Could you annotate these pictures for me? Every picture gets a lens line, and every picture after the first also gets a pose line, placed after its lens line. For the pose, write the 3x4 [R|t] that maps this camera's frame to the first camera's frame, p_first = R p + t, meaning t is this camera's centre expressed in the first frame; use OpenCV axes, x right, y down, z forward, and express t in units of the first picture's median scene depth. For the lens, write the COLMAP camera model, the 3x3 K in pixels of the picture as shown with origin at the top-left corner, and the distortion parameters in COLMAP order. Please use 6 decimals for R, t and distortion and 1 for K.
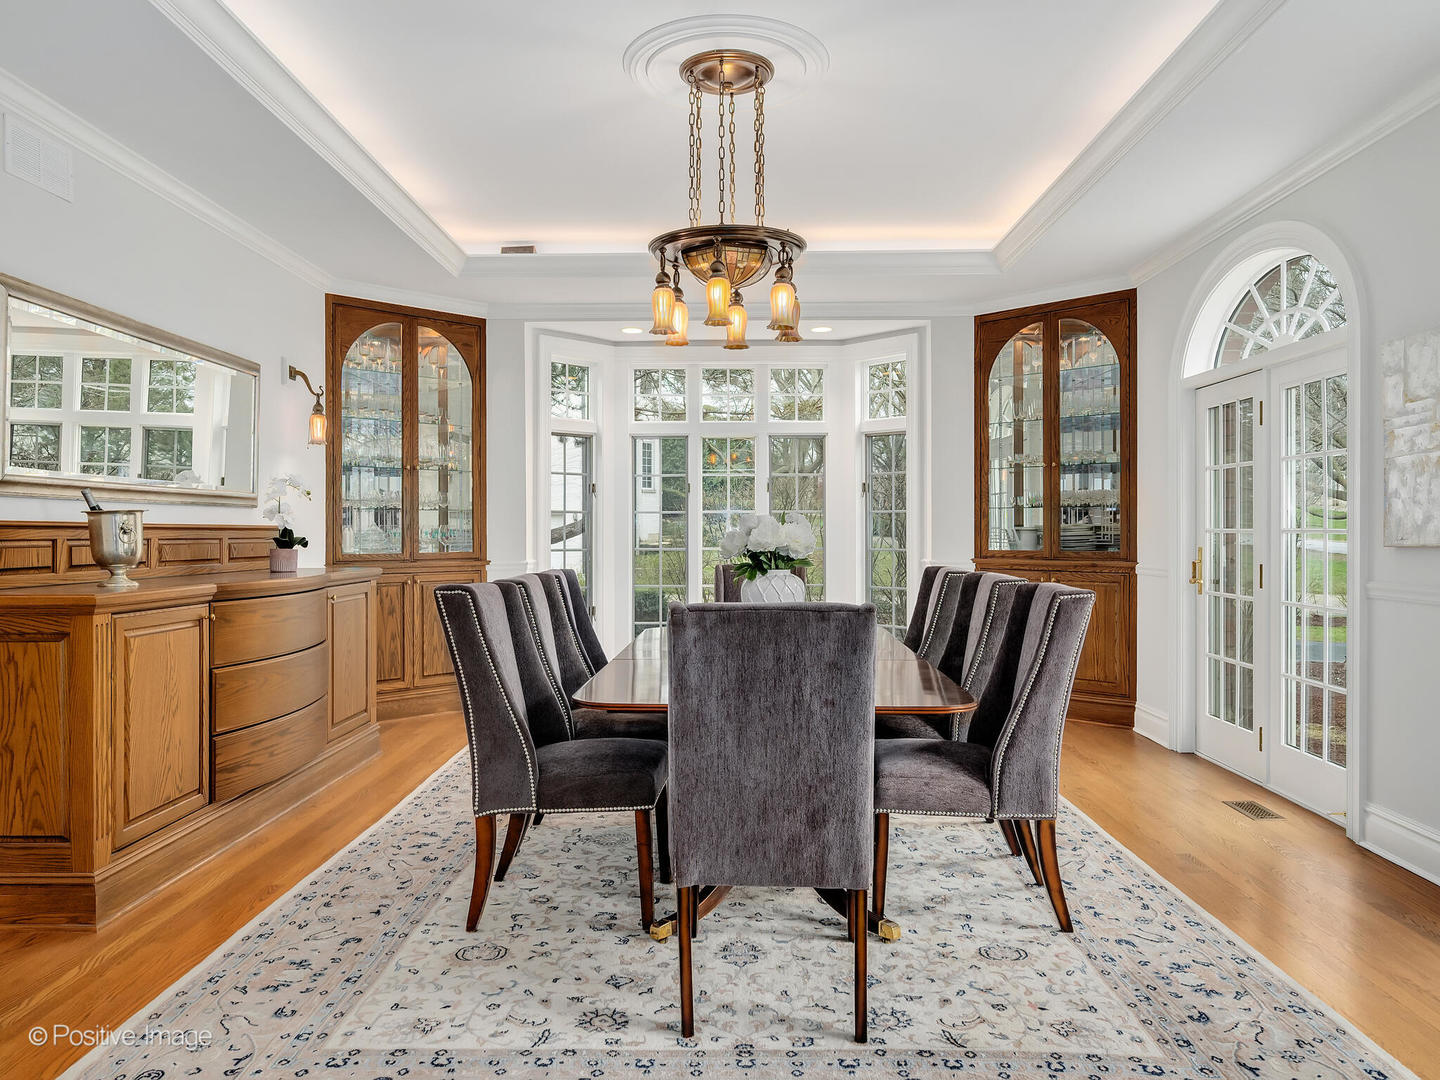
lens RADIAL K [[973.6, 0, 722.0], [0, 973.6, 534.3], [0, 0, 1]] dist [-0.001896, -0.002282]
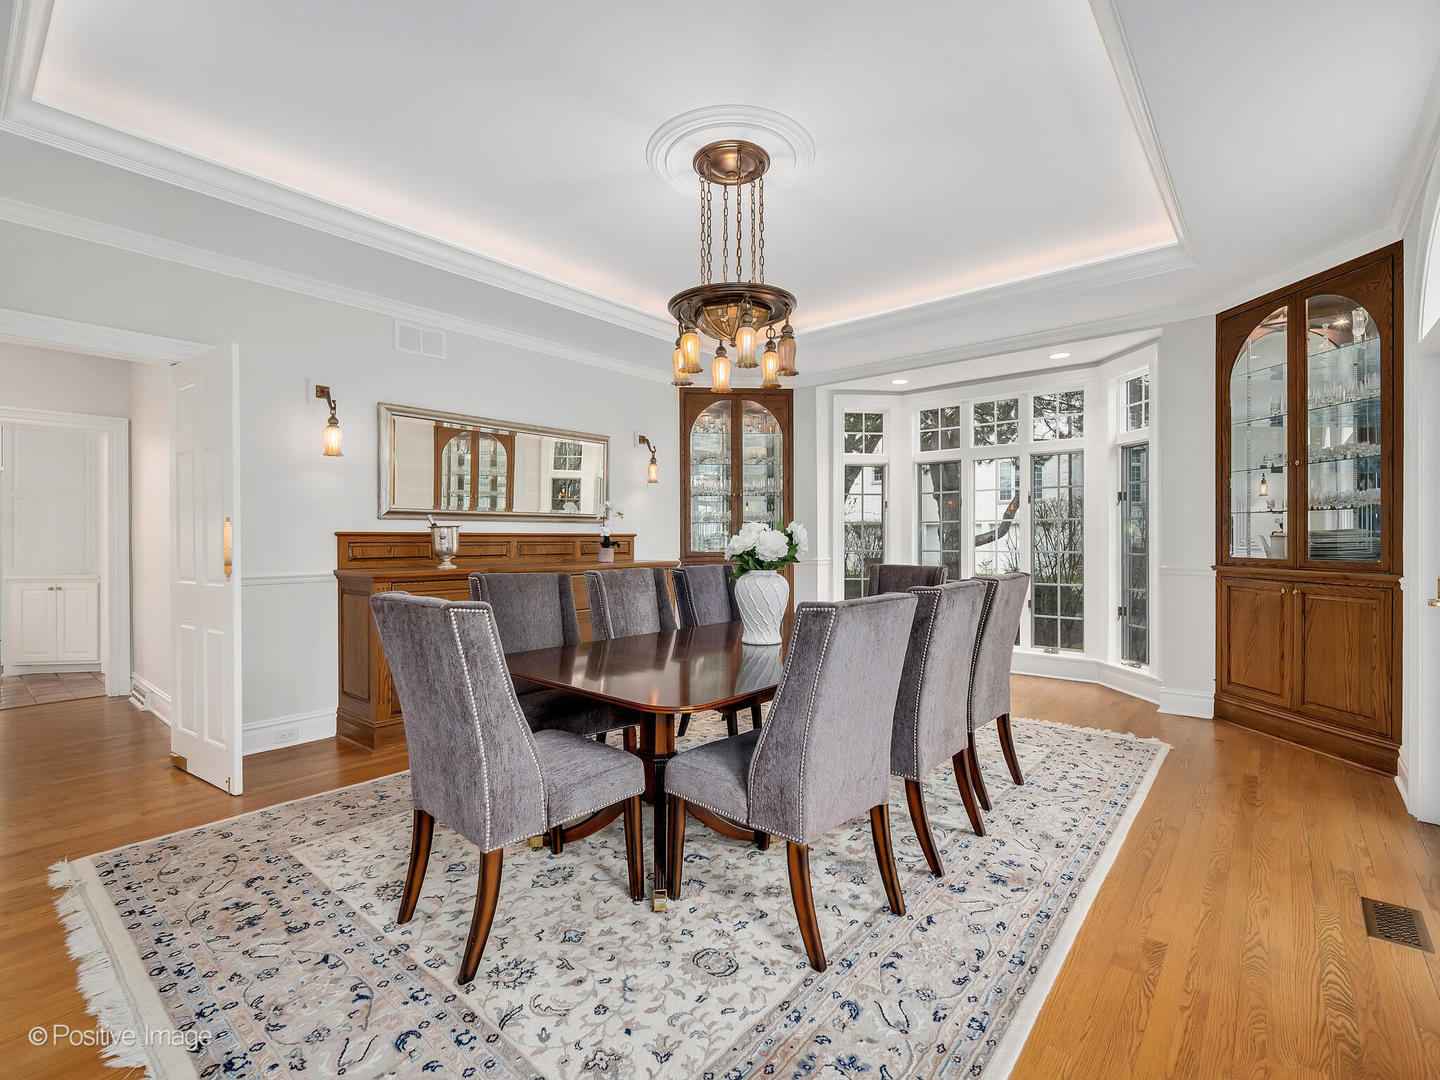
lens RADIAL K [[649.2, 0, 723.7], [0, 649.2, 542.6], [0, 0, 1]] dist [0.000237, -0.000440]
pose [[0.784887, 0.005565, -0.619614, 0.371946], [-0.001724, 0.999975, 0.006798, -0.002032], [0.619637, -0.004267, 0.784877, 0.256104]]
